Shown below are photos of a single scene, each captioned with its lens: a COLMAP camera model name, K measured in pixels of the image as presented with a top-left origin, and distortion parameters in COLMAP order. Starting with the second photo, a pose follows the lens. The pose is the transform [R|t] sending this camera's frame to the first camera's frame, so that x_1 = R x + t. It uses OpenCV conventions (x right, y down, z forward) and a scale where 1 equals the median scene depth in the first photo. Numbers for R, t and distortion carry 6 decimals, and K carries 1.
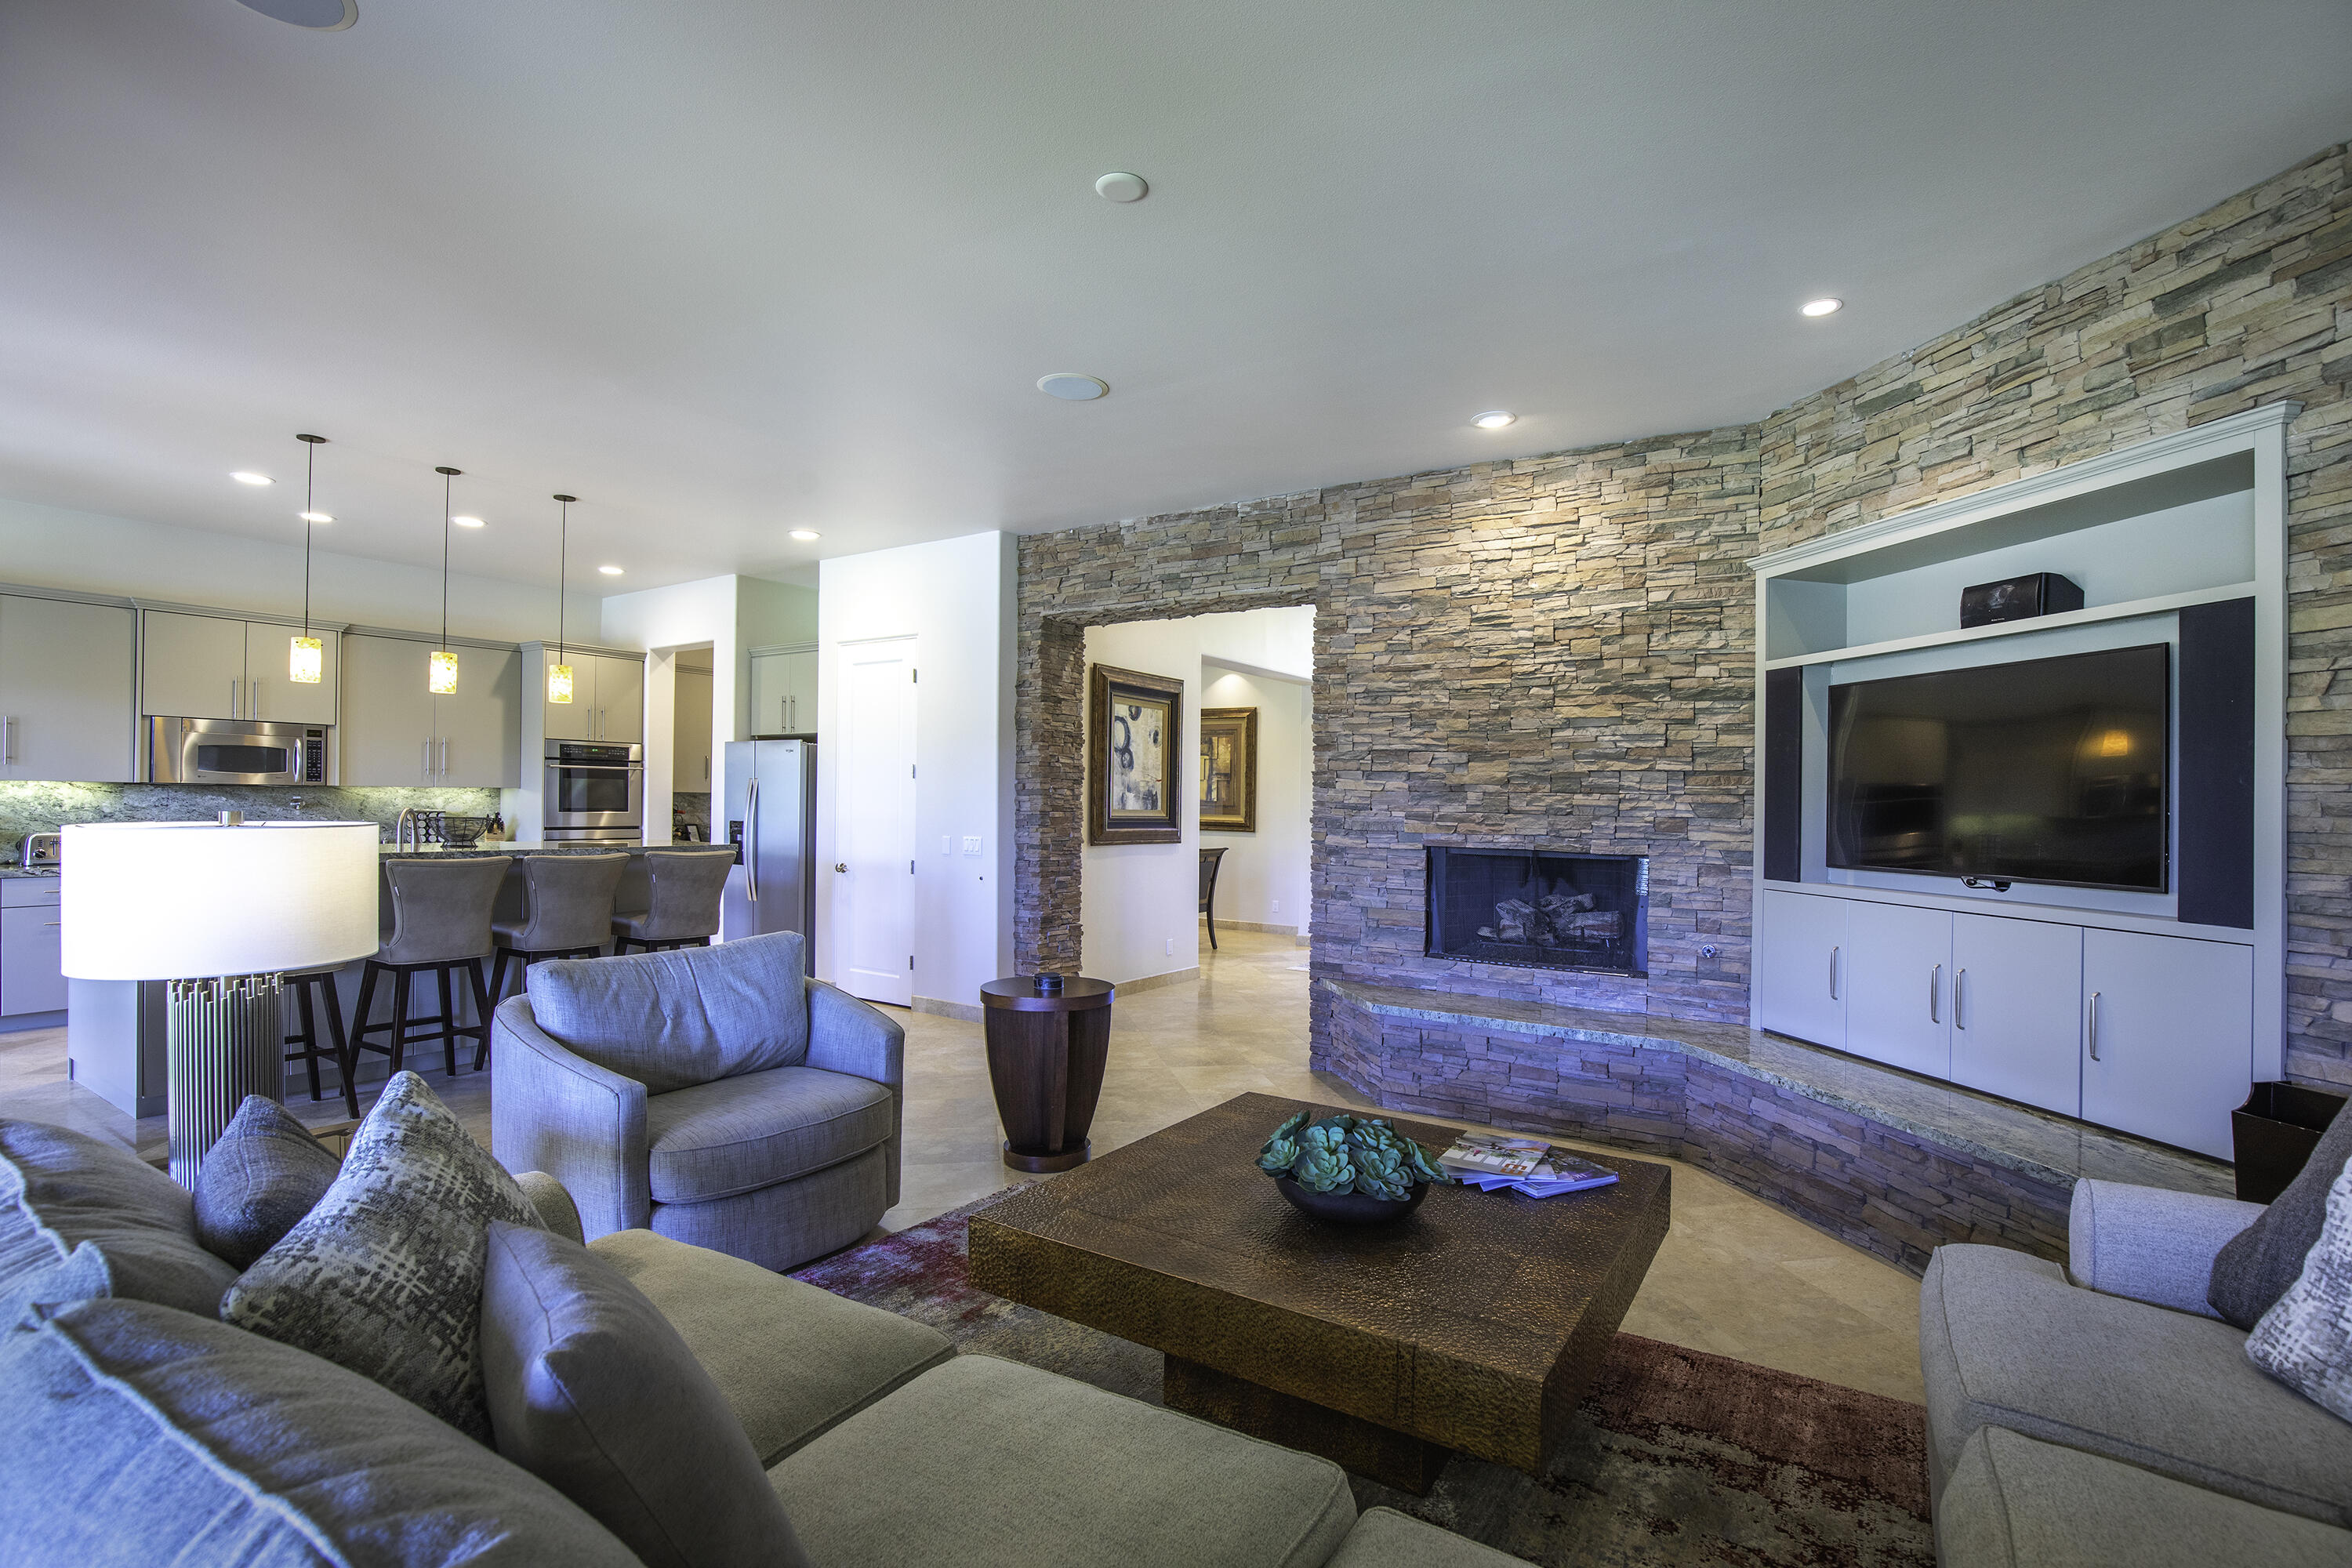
lens RADIAL K [[1075.6, 0, 1157.4], [0, 1075.6, 786.5], [0, 0, 1]] dist [0.007057, -0.000031]
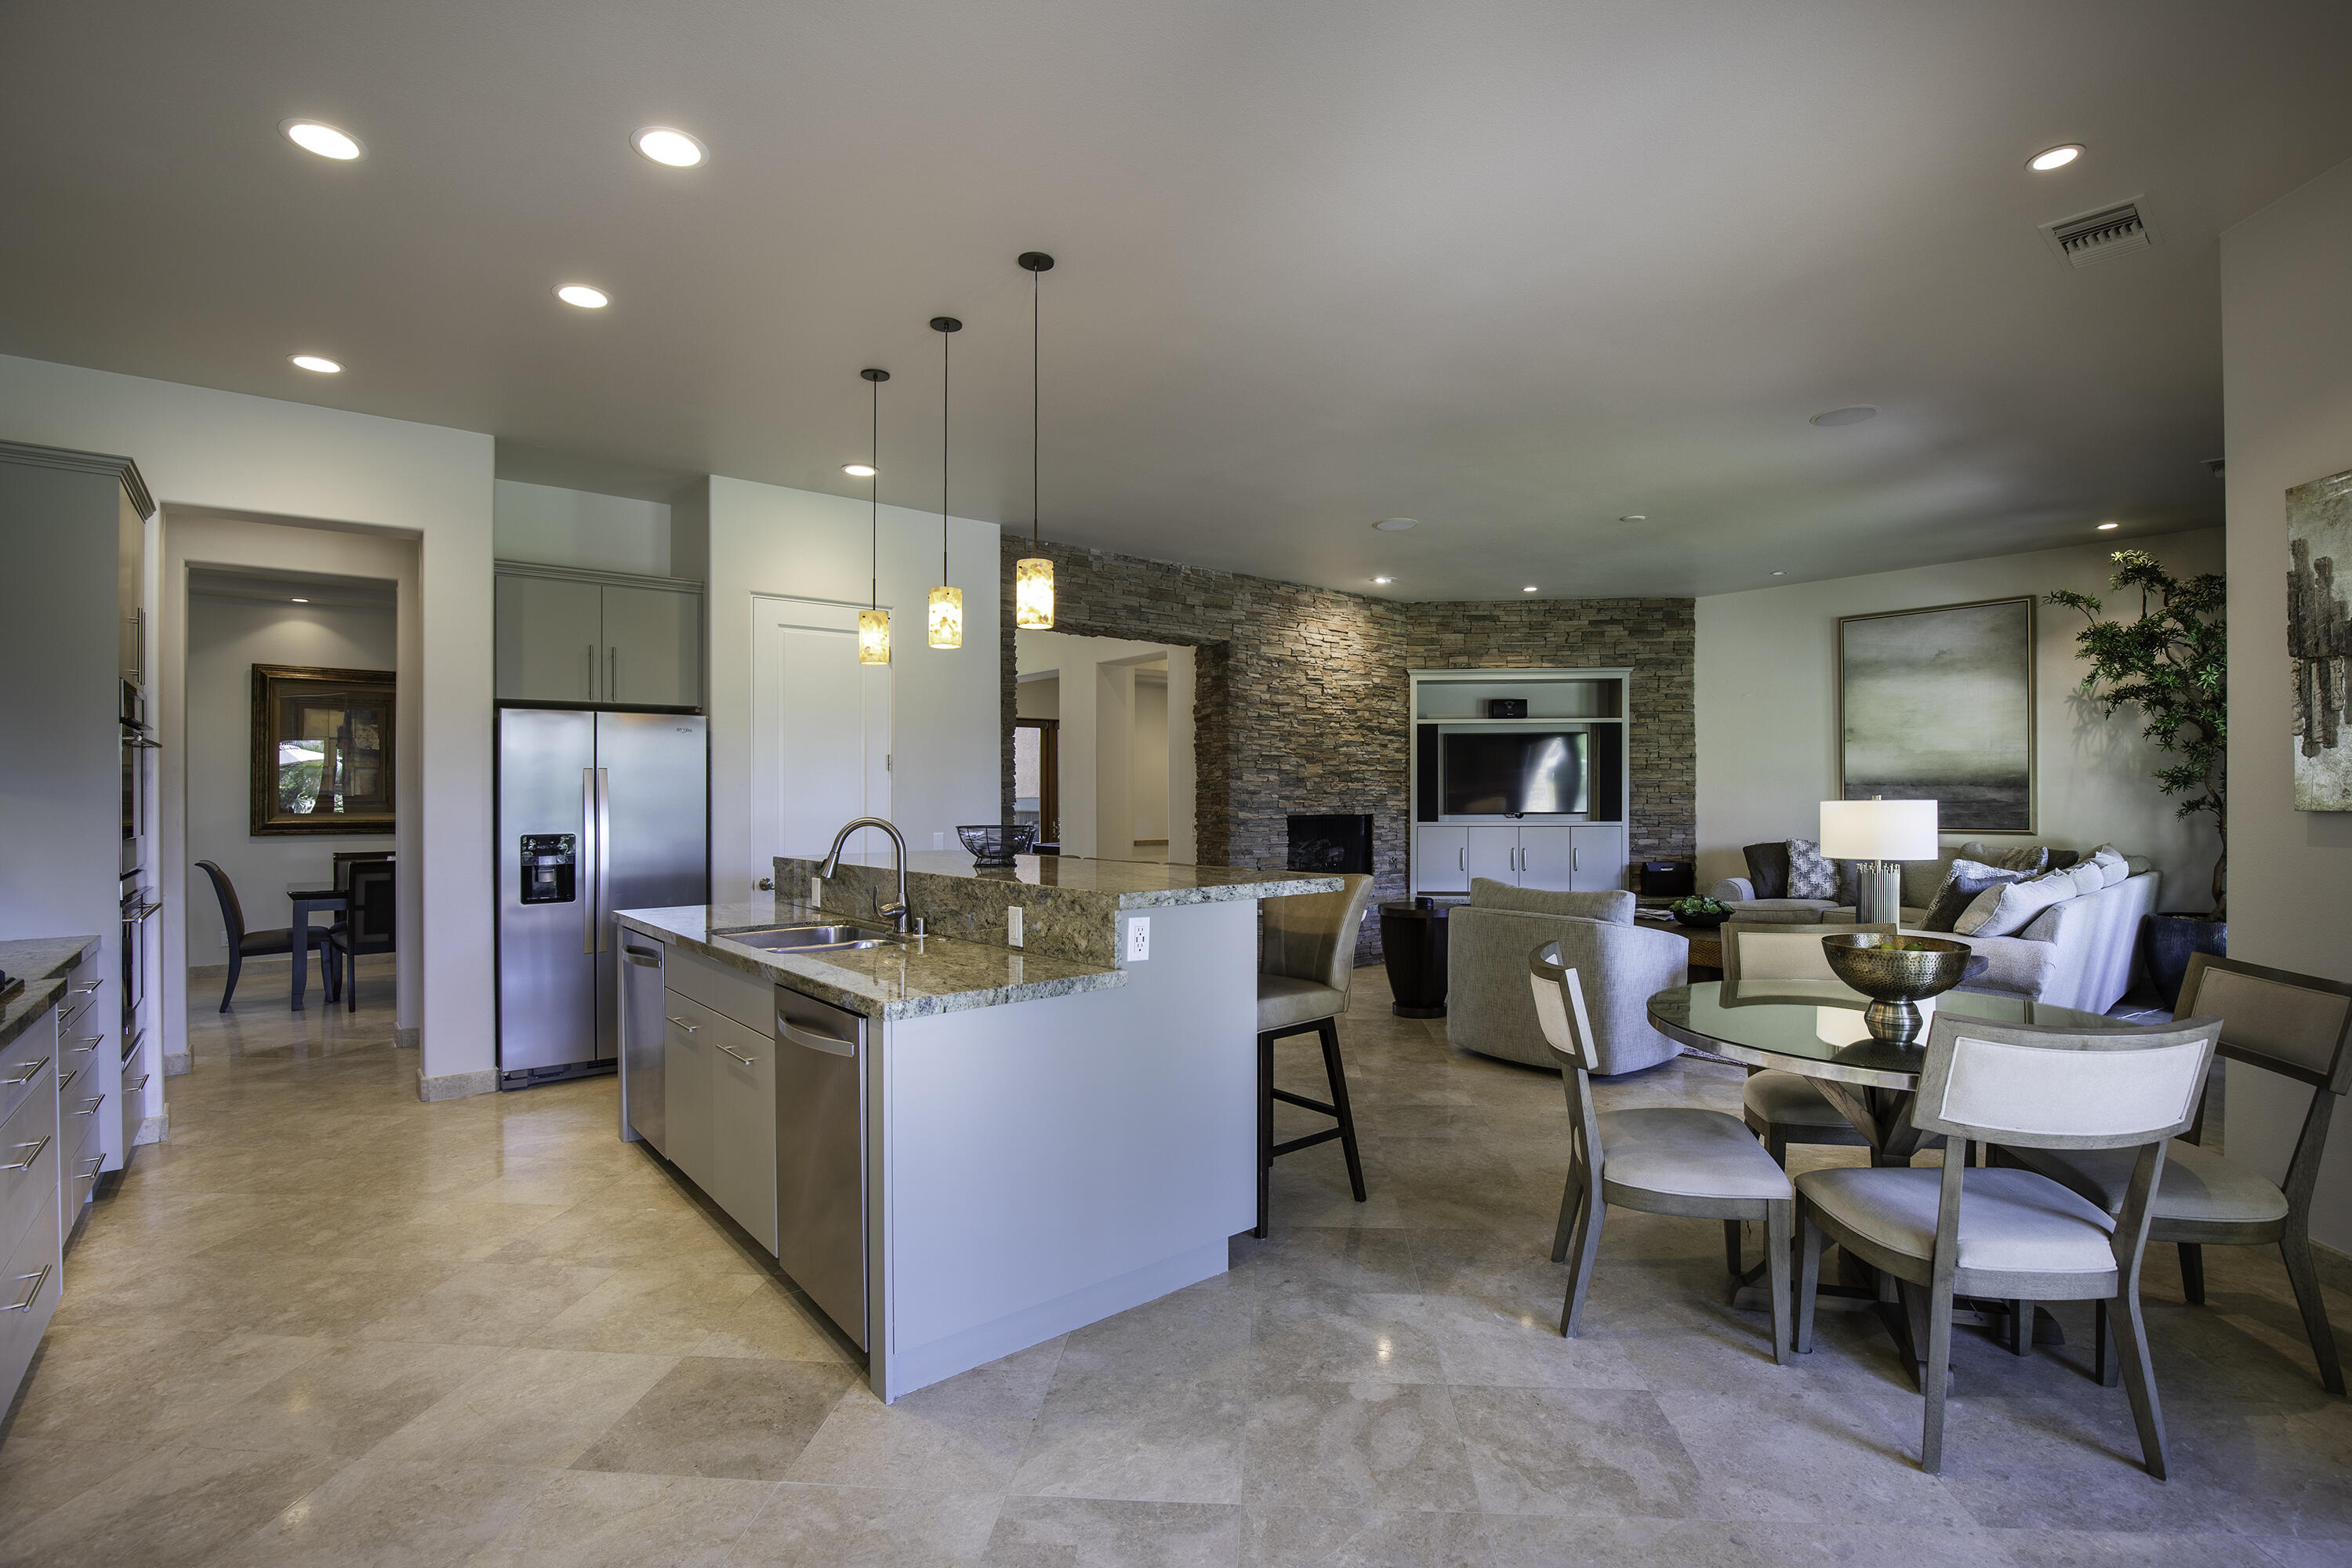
lens RADIAL K [[1075.6, 0, 1168.8], [0, 1075.6, 788.4], [0, 0, 1]] dist [0.007057, -0.000031]
pose [[0.296598, -0.013527, 0.954906, -1.356743], [-0.001355, 0.999893, 0.014585, -0.008831], [-0.955001, -0.005620, 0.296548, 0.705342]]
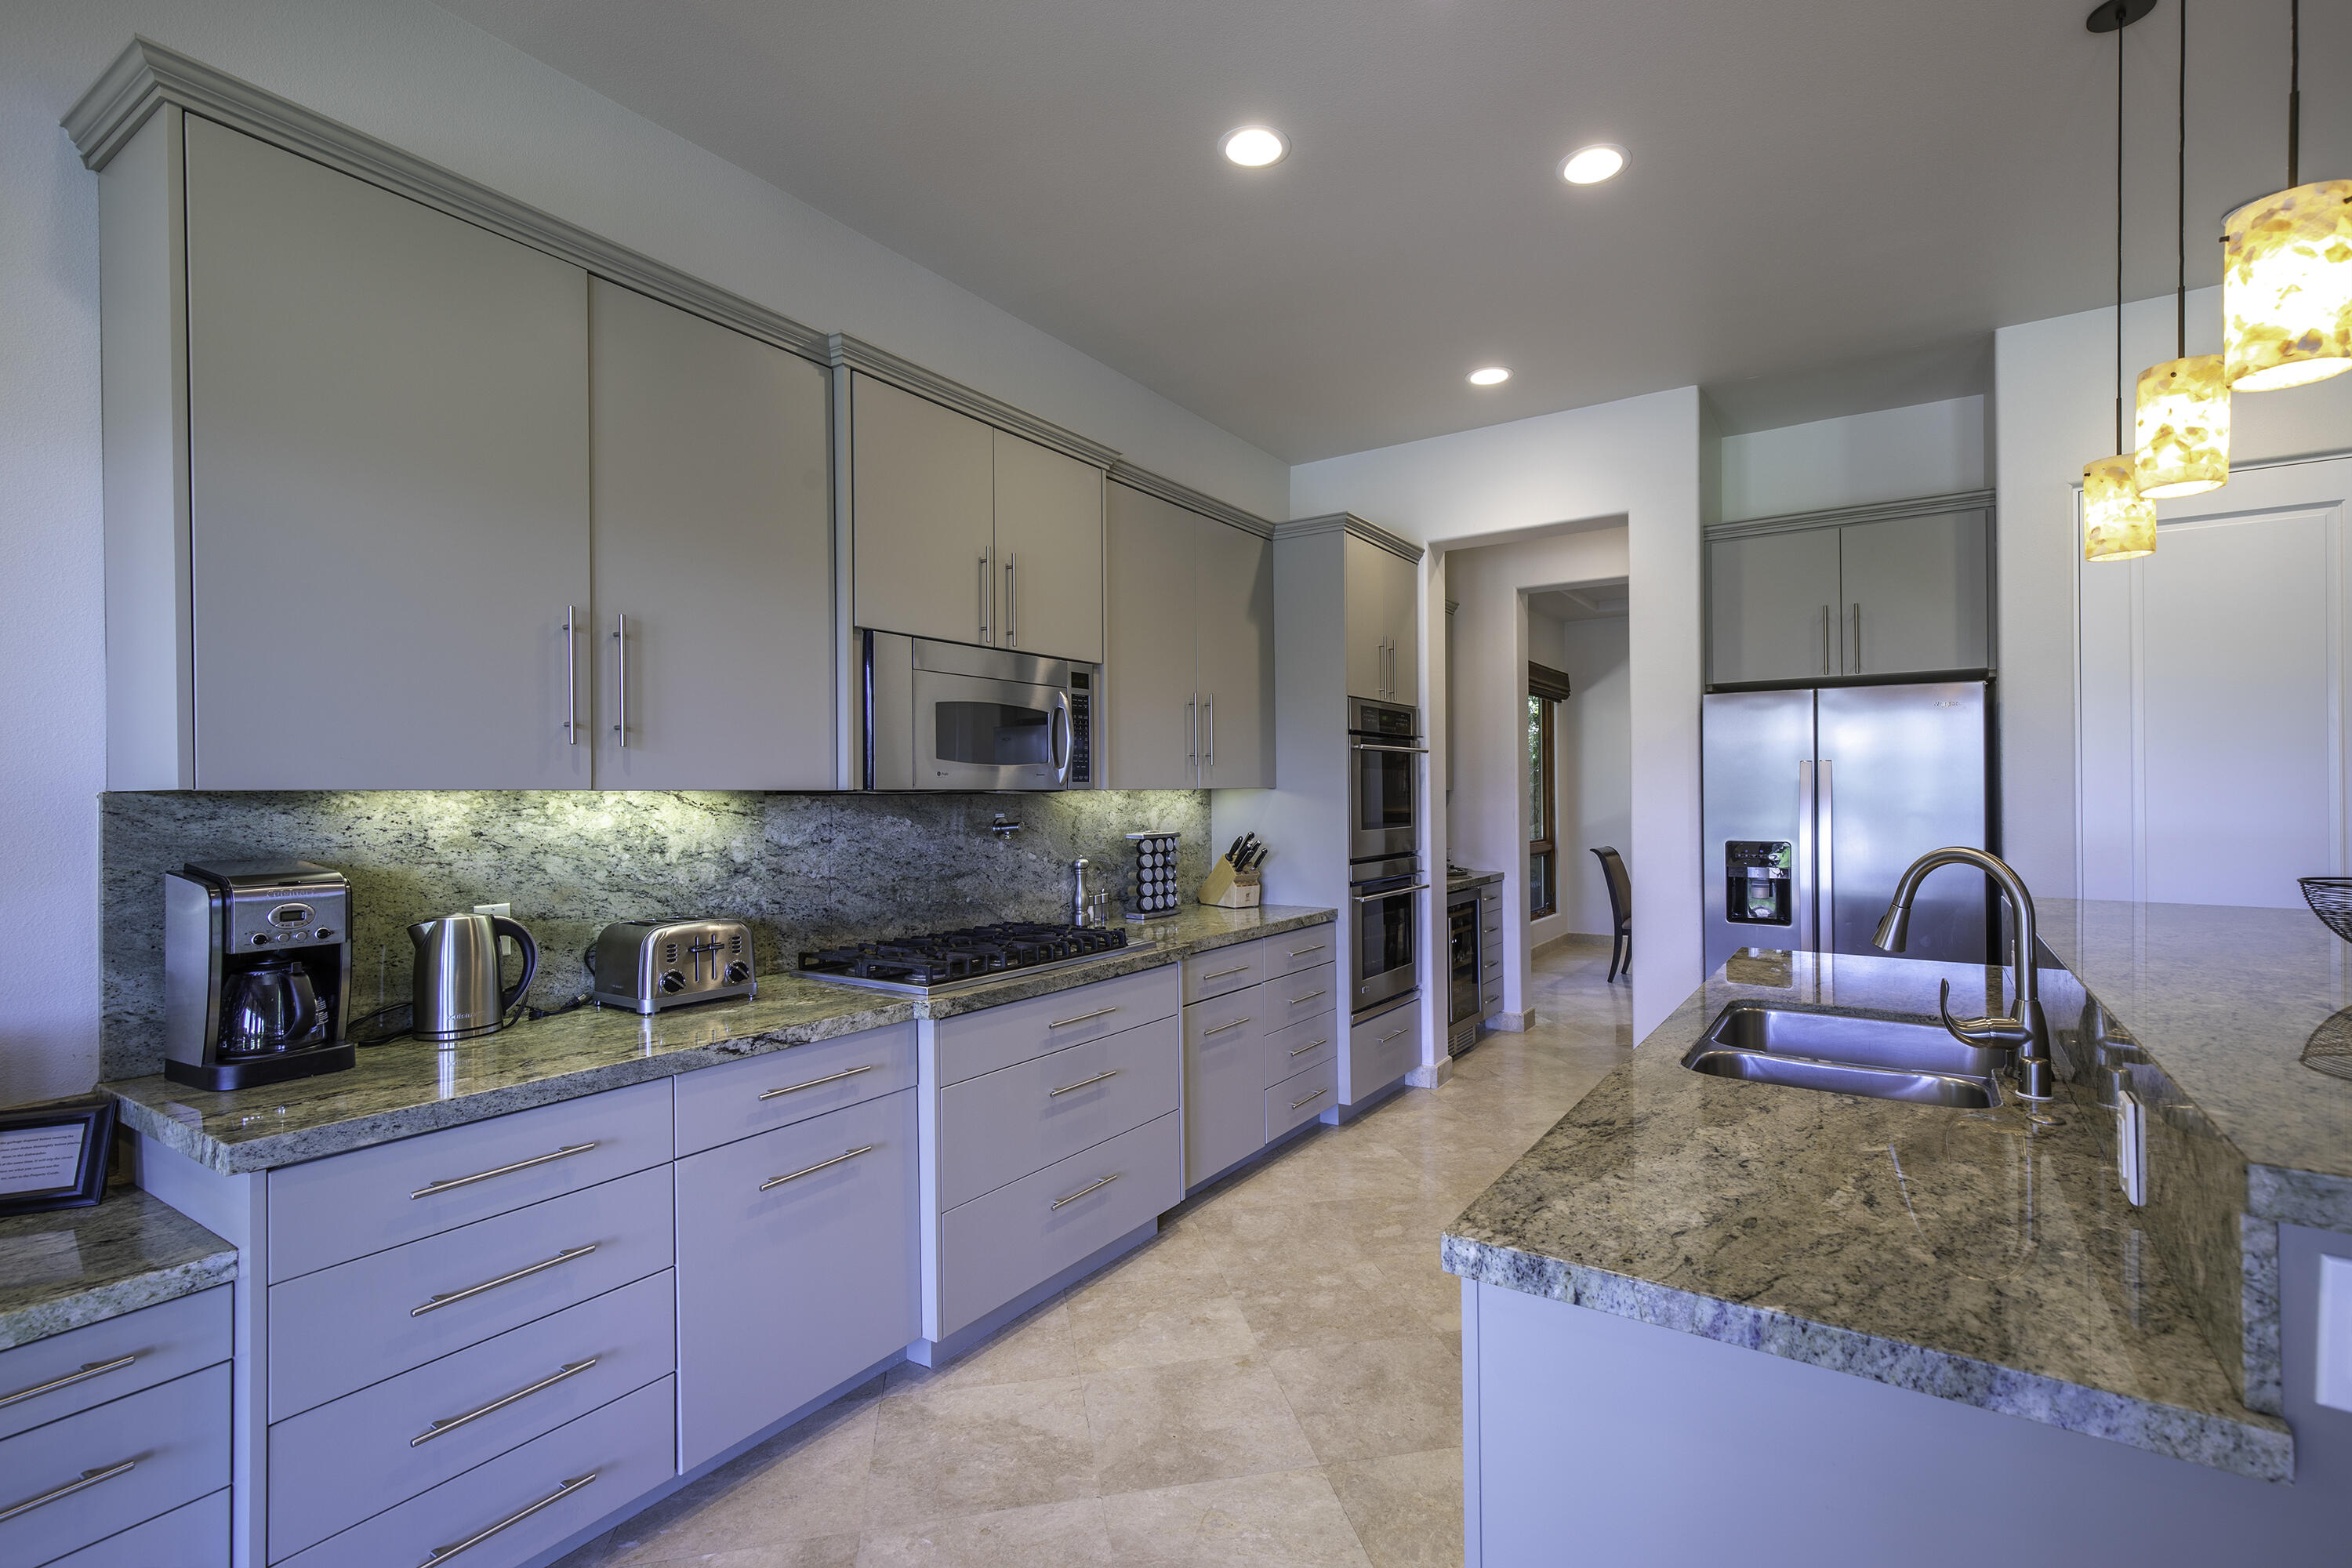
lens RADIAL K [[1075.6, 0, 1186.9], [0, 1075.6, 779.2], [0, 0, 1]] dist [0.007057, -0.000031]
pose [[0.999598, -0.017641, 0.022208, -1.037906], [0.017597, 0.999843, 0.002157, -0.008266], [-0.022243, -0.001765, 0.999751, 0.728029]]
